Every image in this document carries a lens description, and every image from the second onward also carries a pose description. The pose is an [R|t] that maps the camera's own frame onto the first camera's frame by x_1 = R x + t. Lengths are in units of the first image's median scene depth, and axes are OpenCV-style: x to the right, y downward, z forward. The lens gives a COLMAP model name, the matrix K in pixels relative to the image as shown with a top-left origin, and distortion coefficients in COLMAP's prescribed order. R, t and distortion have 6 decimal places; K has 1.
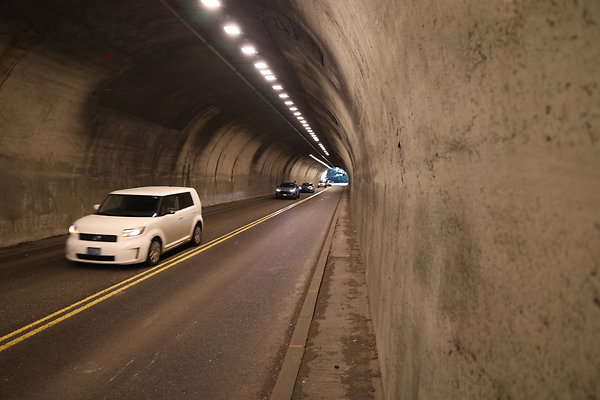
lens RADIAL K [[427.5, 0, 301.6], [0, 427.5, 198.4], [0, 0, 1]] dist [-0.094912, 0.111704]
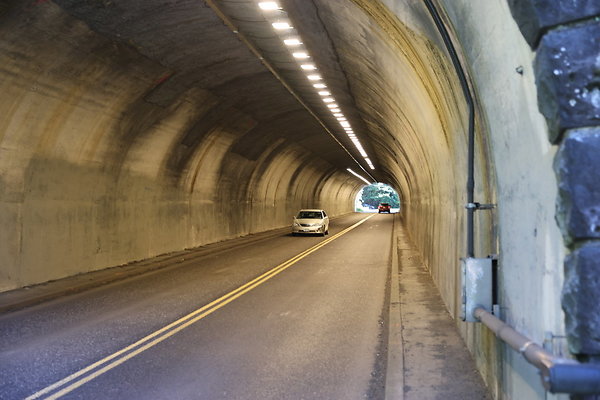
lens RADIAL K [[985.0, 0, 298.1], [0, 985.0, 193.3], [0, 0, 1]] dist [0.145394, 0.030766]
pose [[0.999792, -0.016417, 0.012096, -0.345700], [0.017061, 0.998327, -0.055249, 0.118654], [-0.011168, 0.055444, 0.998399, -2.670524]]
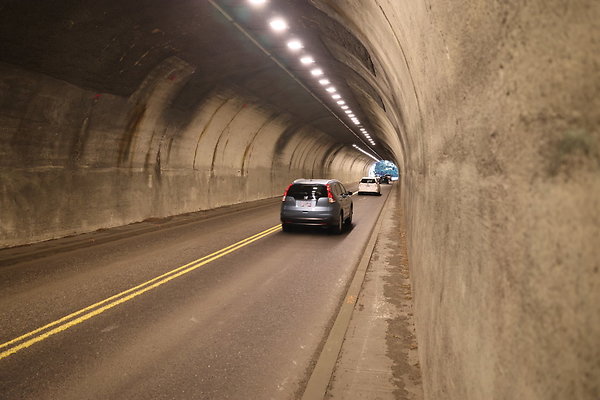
lens RADIAL K [[398.1, 0, 301.0], [0, 398.1, 199.8], [0, 0, 1]] dist [-0.141582, 0.121274]
pose [[0.991039, 0.000070, -0.133574, 0.090204], [0.002578, 0.999804, 0.019648, -0.028439], [0.133549, -0.019816, 0.990844, 0.765061]]
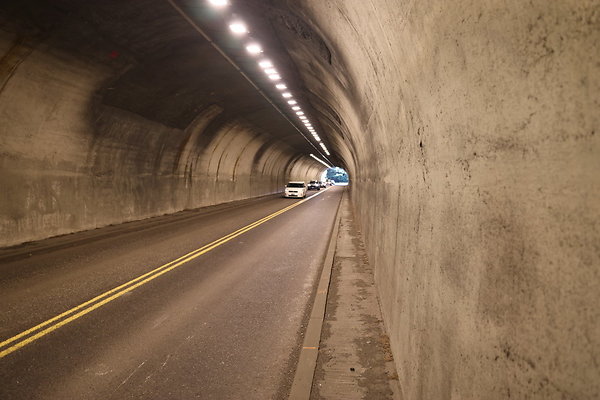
lens RADIAL K [[427.5, 0, 301.6], [0, 427.5, 198.4], [0, 0, 1]] dist [-0.094912, 0.111704]
pose [[0.999996, 0.001656, 0.002106, -0.015211], [-0.001657, 0.999998, 0.000680, -0.000111], [-0.002105, -0.000684, 0.999998, 0.005902]]
